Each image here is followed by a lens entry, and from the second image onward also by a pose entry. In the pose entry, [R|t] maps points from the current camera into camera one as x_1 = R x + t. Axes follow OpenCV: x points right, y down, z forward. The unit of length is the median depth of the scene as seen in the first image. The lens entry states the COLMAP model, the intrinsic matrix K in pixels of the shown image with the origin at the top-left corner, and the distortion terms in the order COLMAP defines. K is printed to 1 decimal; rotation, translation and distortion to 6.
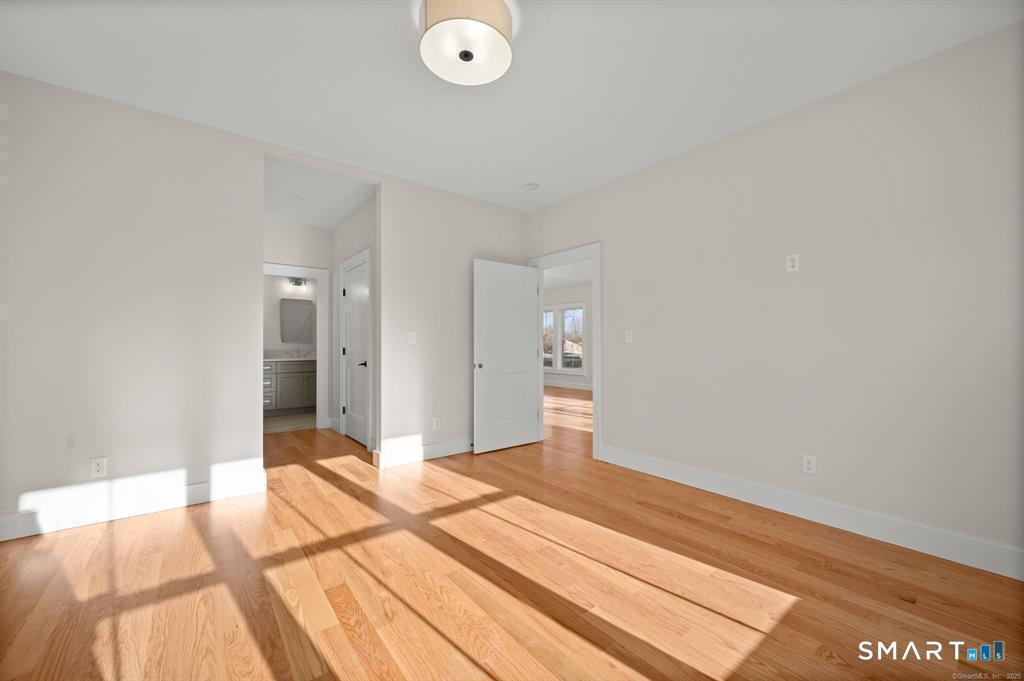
lens RADIAL K [[406.5, 0, 516.2], [0, 406.5, 342.0], [0, 0, 1]] dist [-0.000024, -0.000053]
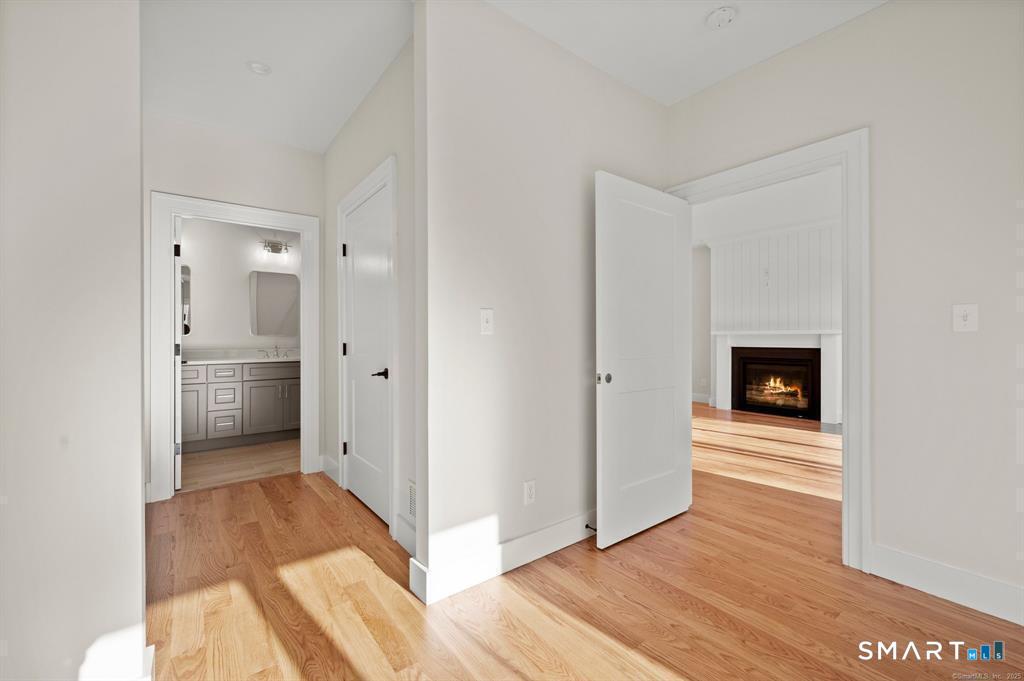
lens RADIAL K [[430.4, 0, 508.9], [0, 430.4, 336.0], [0, 0, 1]] dist [0.001124, 0.000019]
pose [[0.999721, -0.001983, -0.023531, -0.173186], [0.002044, 0.999995, 0.002580, 0.002730], [0.023526, -0.002627, 0.999720, 0.387305]]
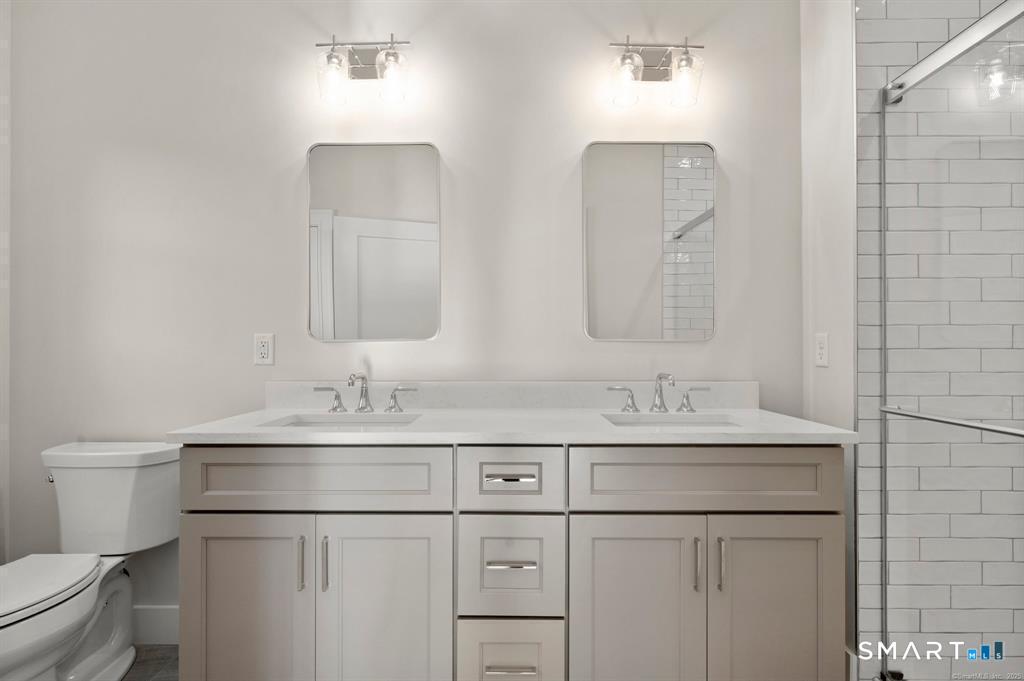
lens RADIAL K [[498.2, 0, 511.7], [0, 498.2, 341.0], [0, 0, 1]] dist [0.000007, -0.000008]
pose [[0.778878, -0.002714, -0.627170, -0.602296], [0.002537, 0.999996, -0.001177, 0.003828], [0.627171, -0.000674, 0.778881, 1.041471]]
